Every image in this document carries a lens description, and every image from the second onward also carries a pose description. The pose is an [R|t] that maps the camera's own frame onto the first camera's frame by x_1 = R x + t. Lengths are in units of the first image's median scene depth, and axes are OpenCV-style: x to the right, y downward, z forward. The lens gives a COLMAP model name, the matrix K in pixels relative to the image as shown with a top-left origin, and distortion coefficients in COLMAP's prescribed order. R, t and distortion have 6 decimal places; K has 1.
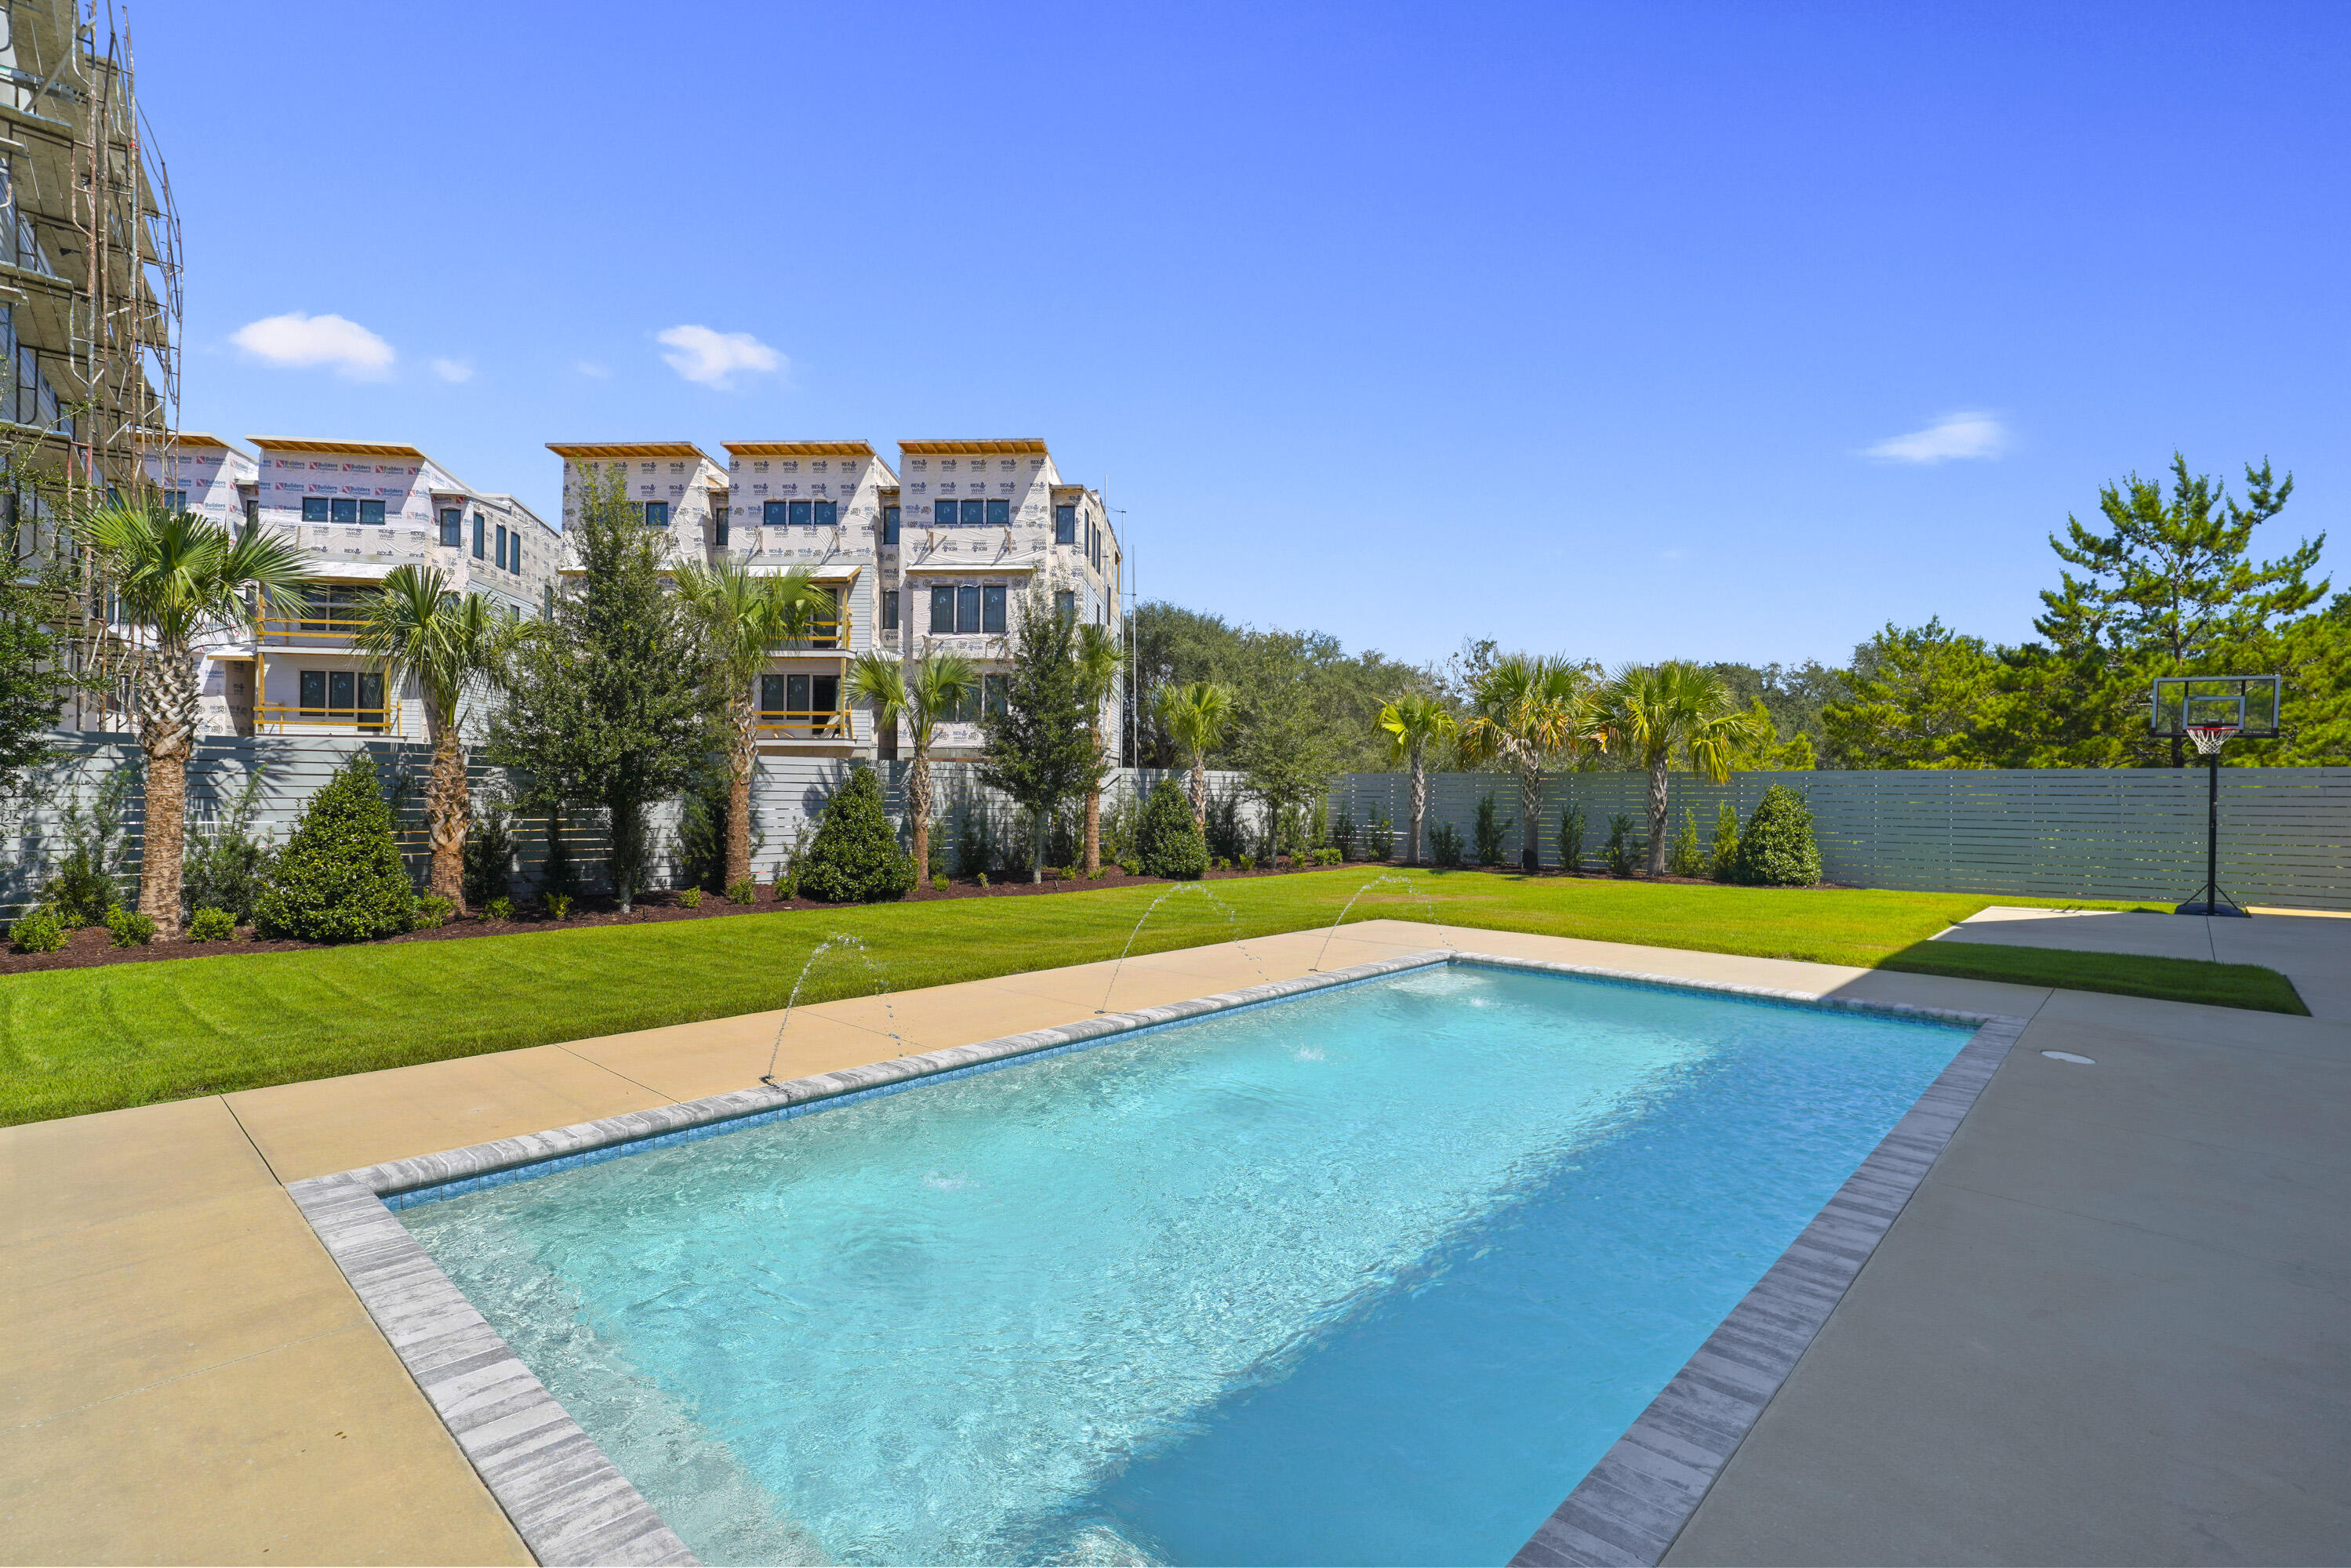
lens RADIAL K [[1088.9, 0, 1185.9], [0, 1088.9, 784.3], [0, 0, 1]] dist [-0.004088, 0.004892]
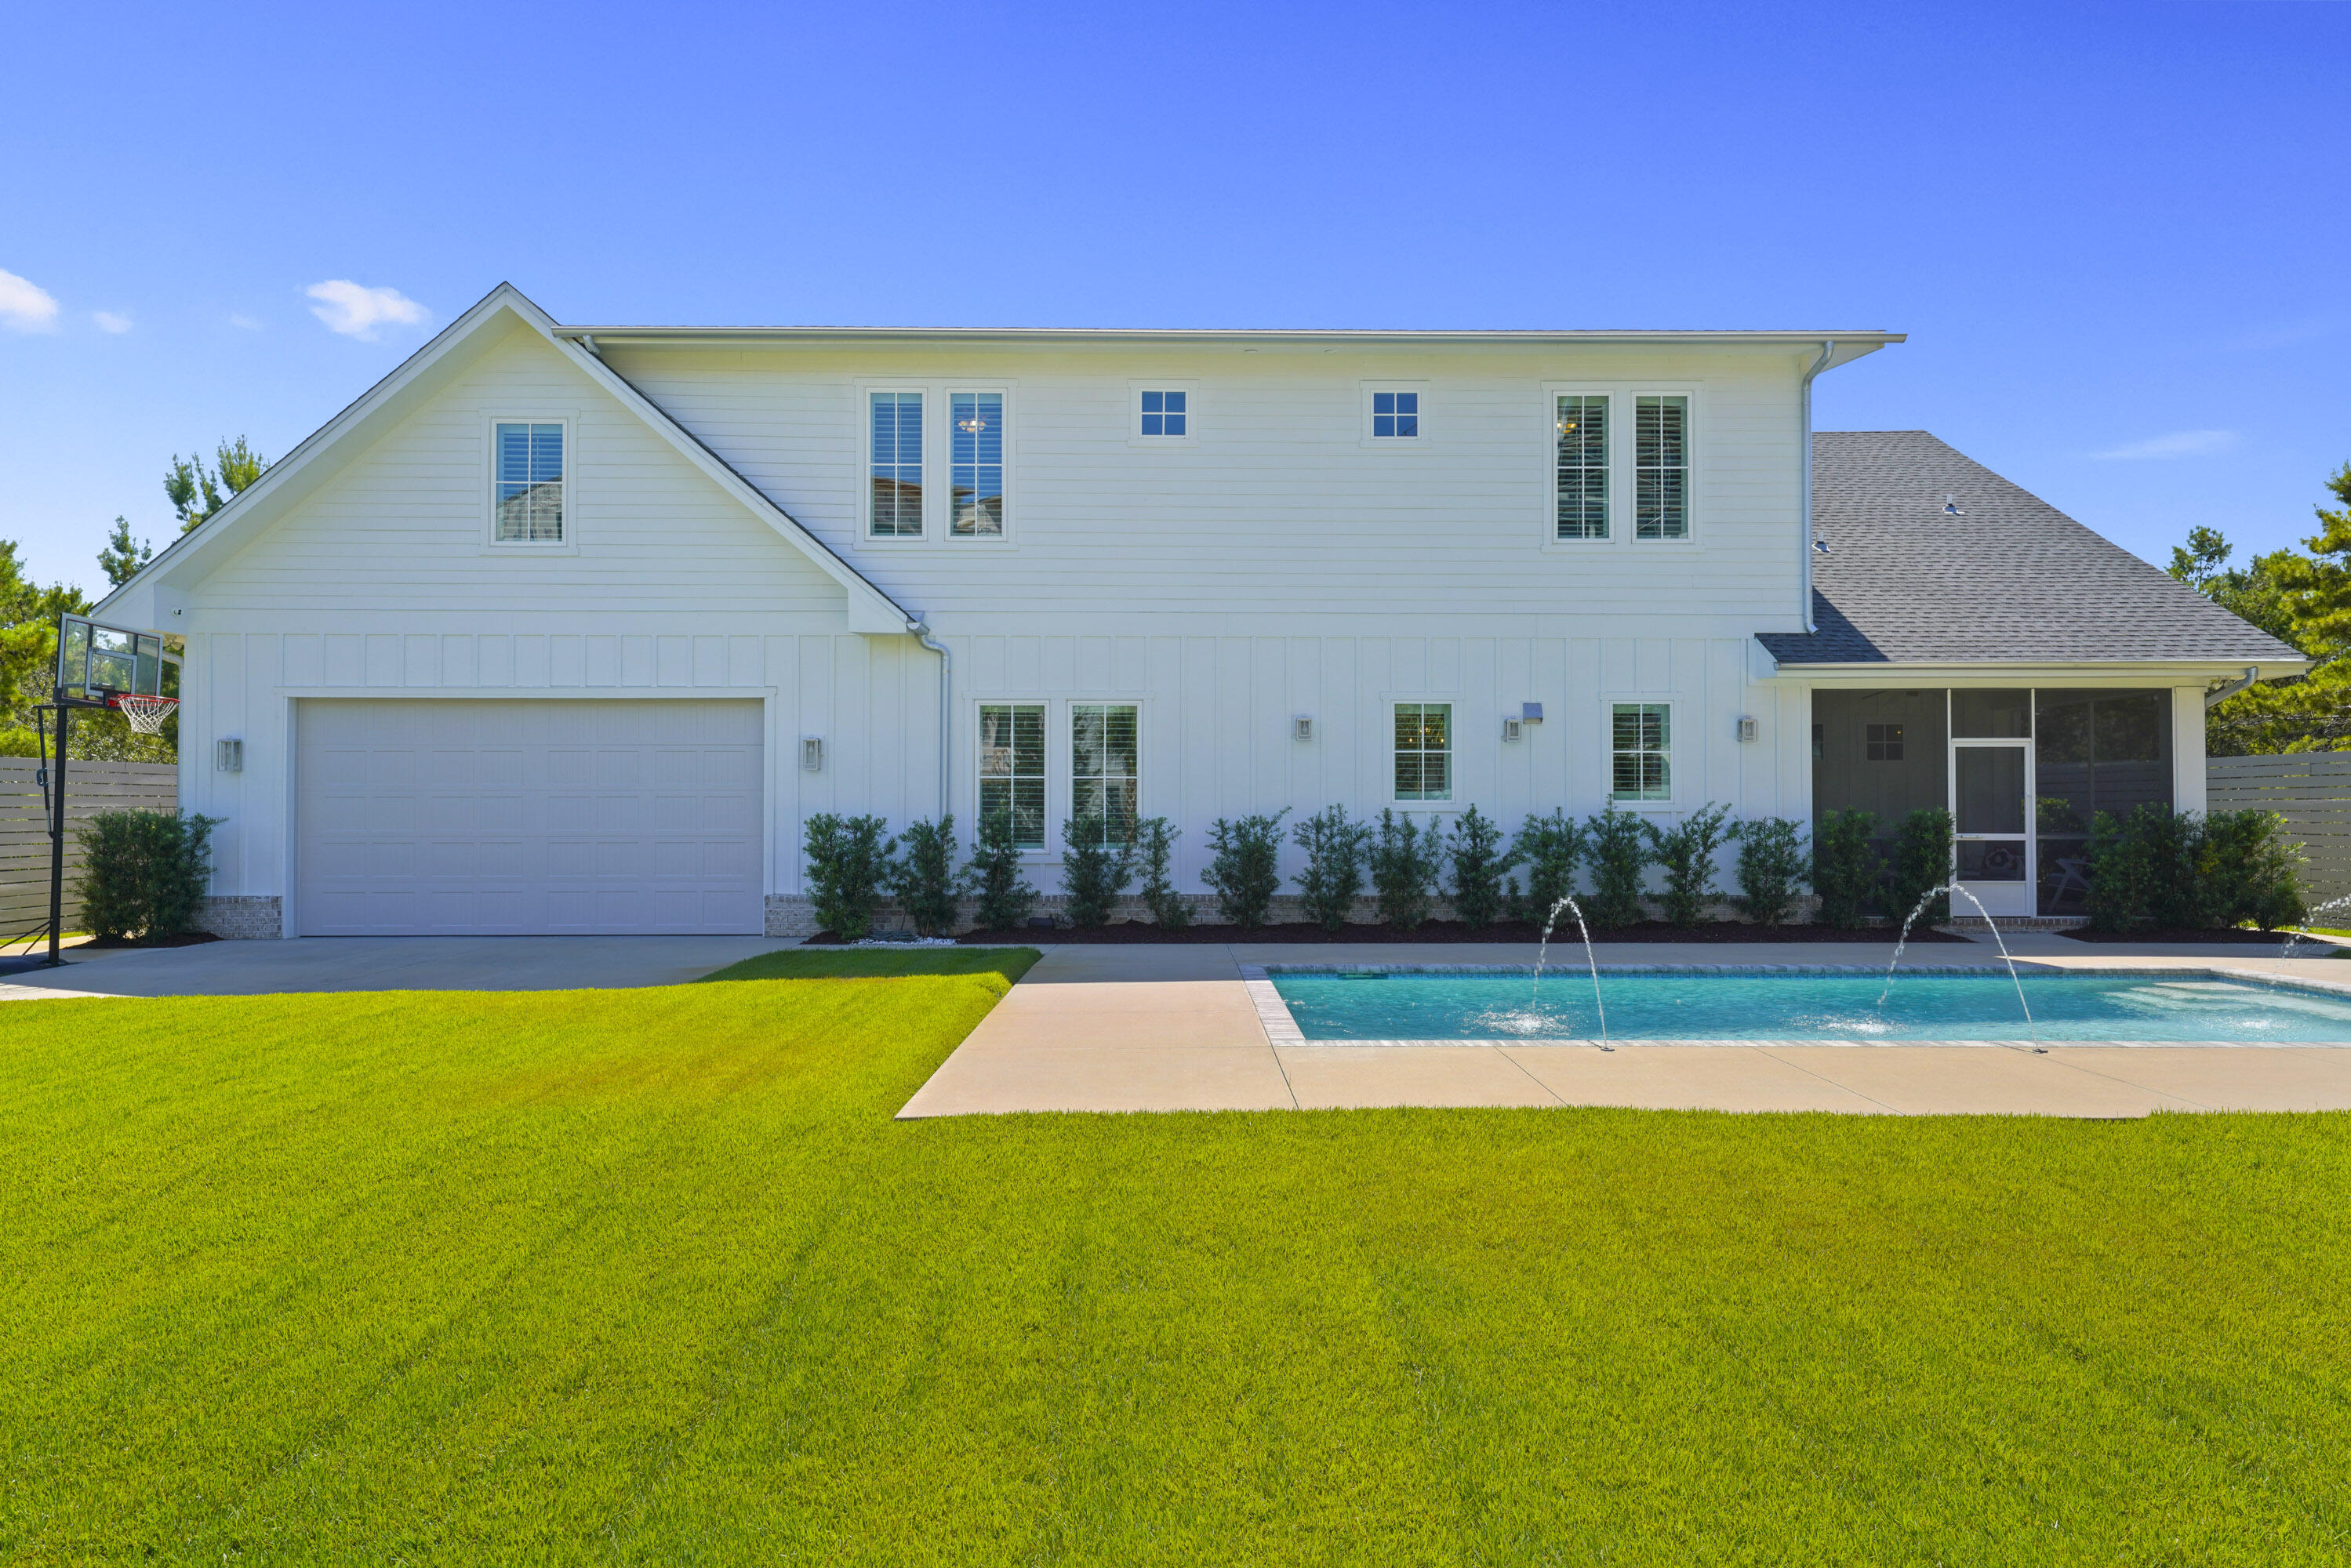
lens RADIAL K [[1461.1, 0, 1180.8], [0, 1461.1, 783.0], [0, 0, 1]] dist [0.028910, 0.000068]
pose [[-0.689494, 0.003894, 0.724281, -0.138238], [-0.008538, 0.999872, -0.013505, 0.007001], [-0.724241, -0.015496, -0.689373, 0.713975]]
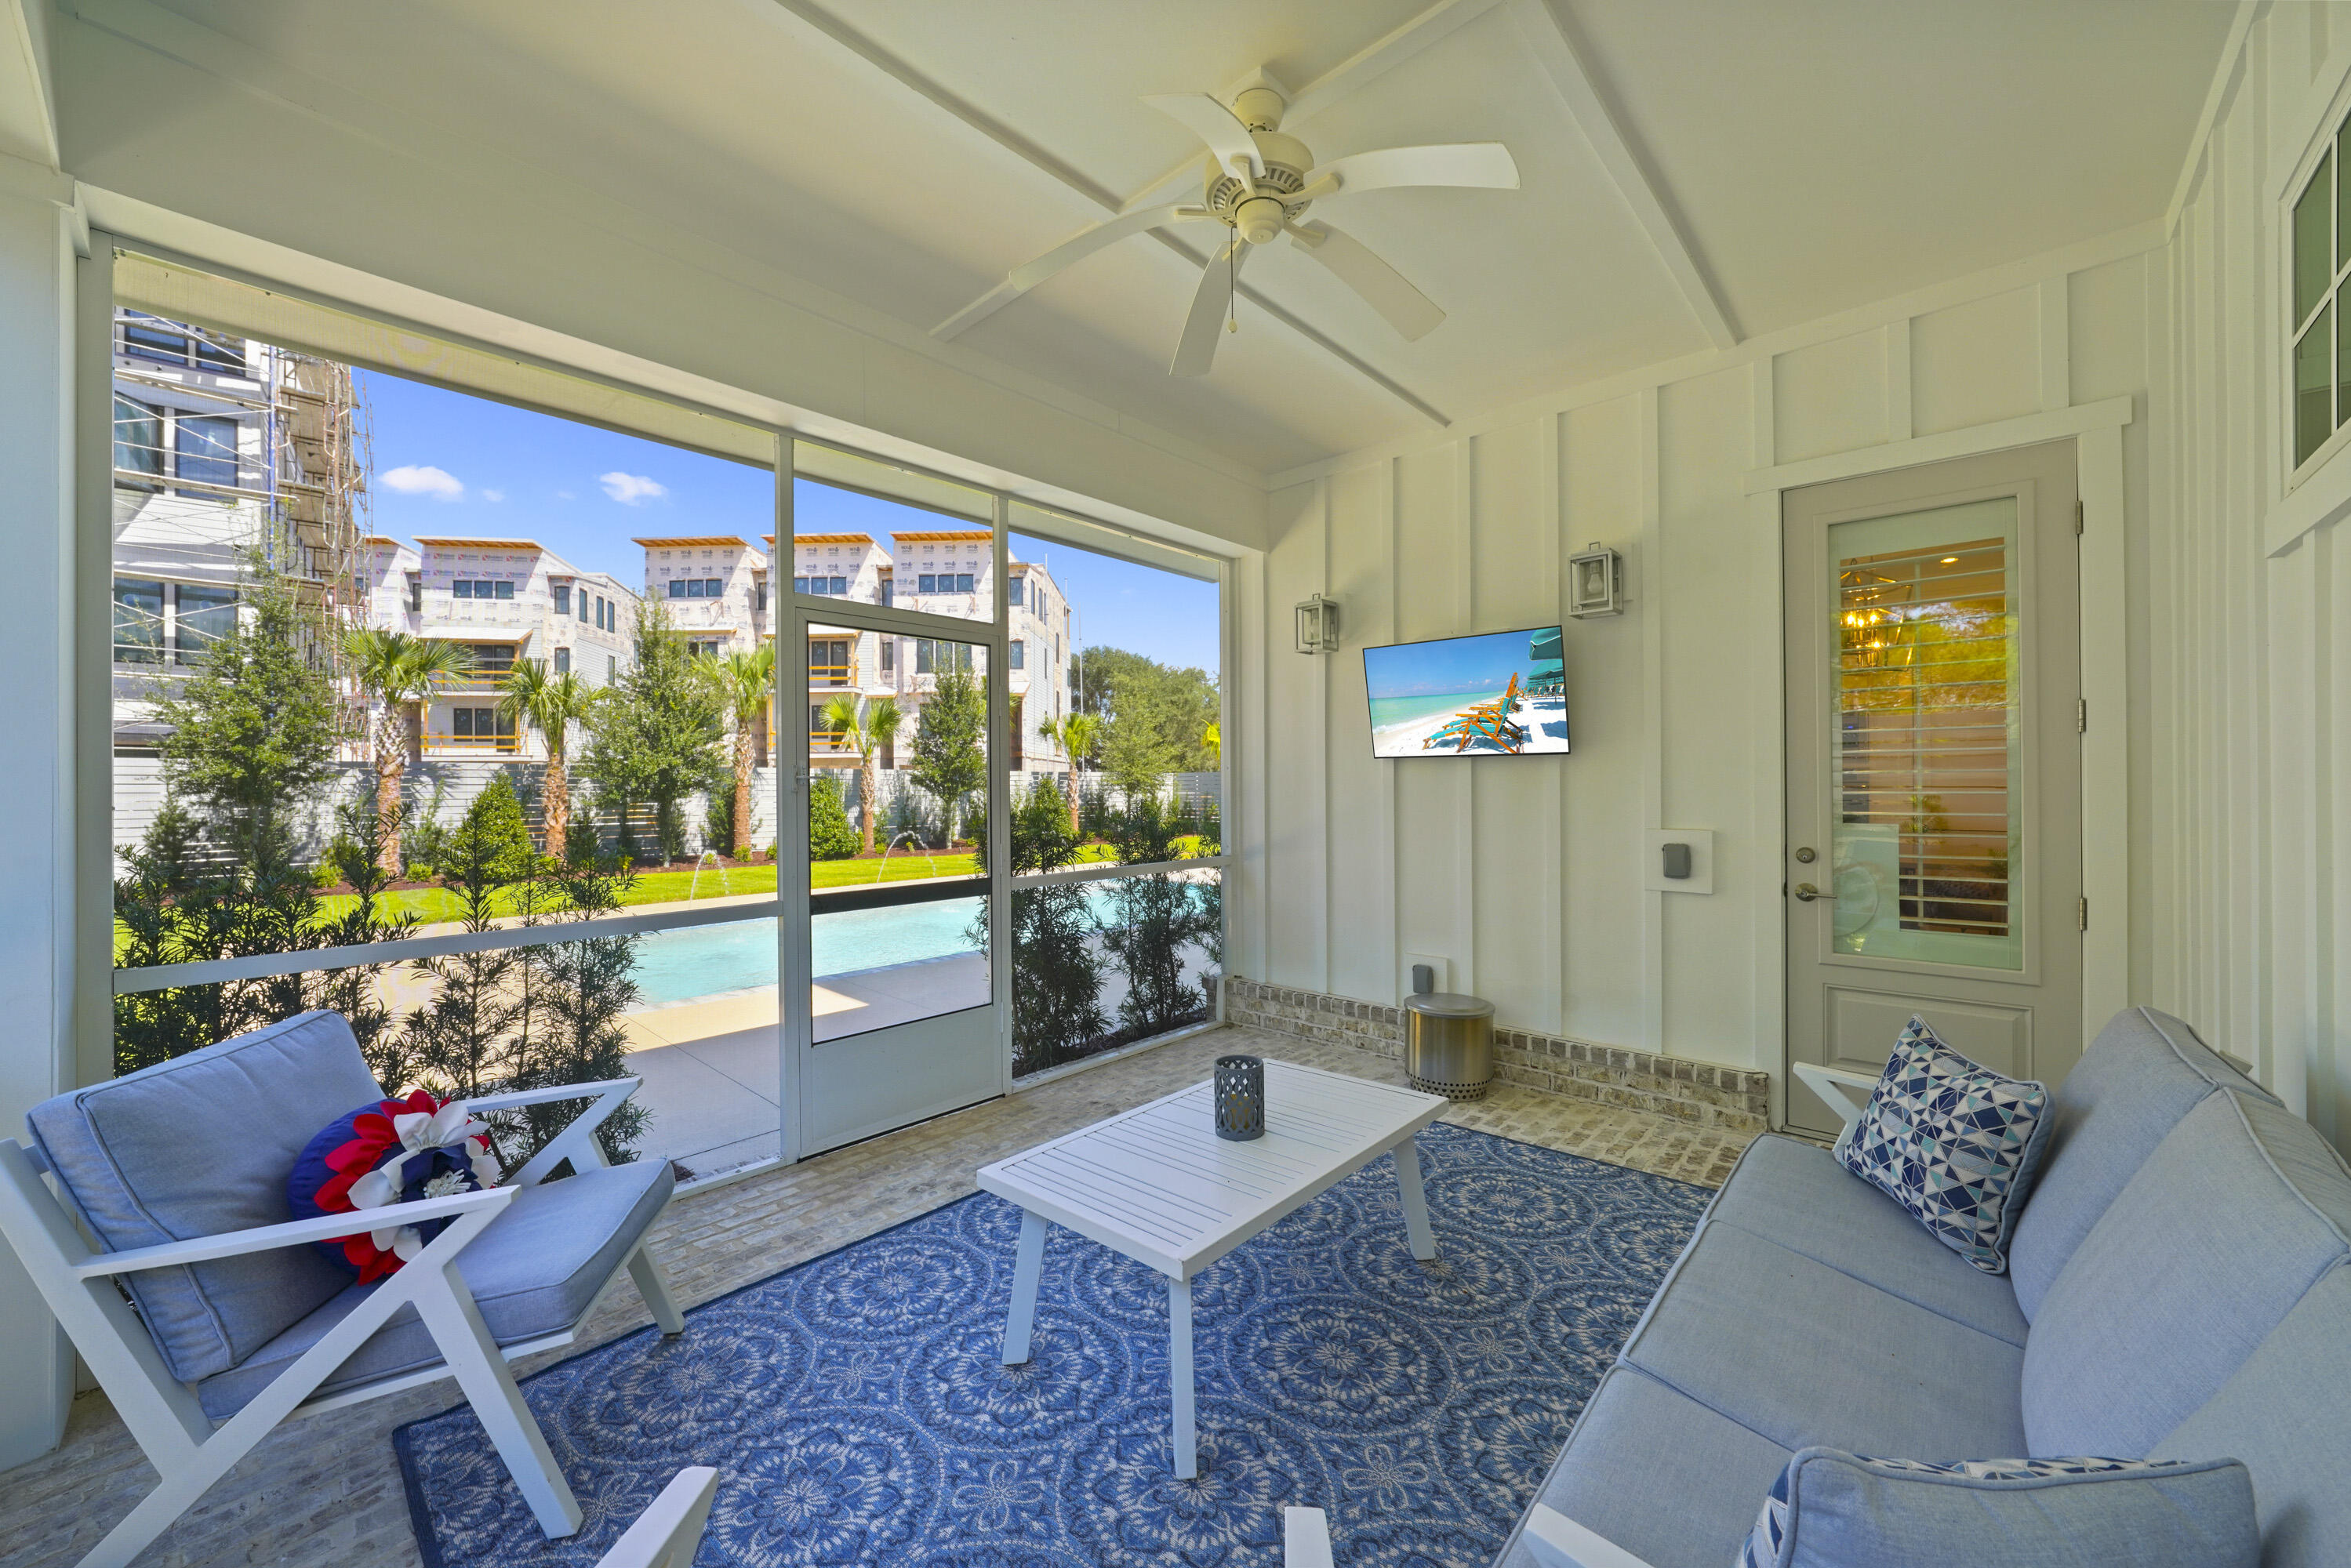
lens RADIAL K [[897.4, 0, 1185.4], [0, 897.4, 785.6], [0, 0, 1]] dist [-0.011033, 0.000467]
pose [[0.999841, -0.015832, 0.008241, 0.155031], [0.015792, 0.999863, 0.004876, 0.001636], [-0.008317, -0.004746, 0.999954, -0.210132]]
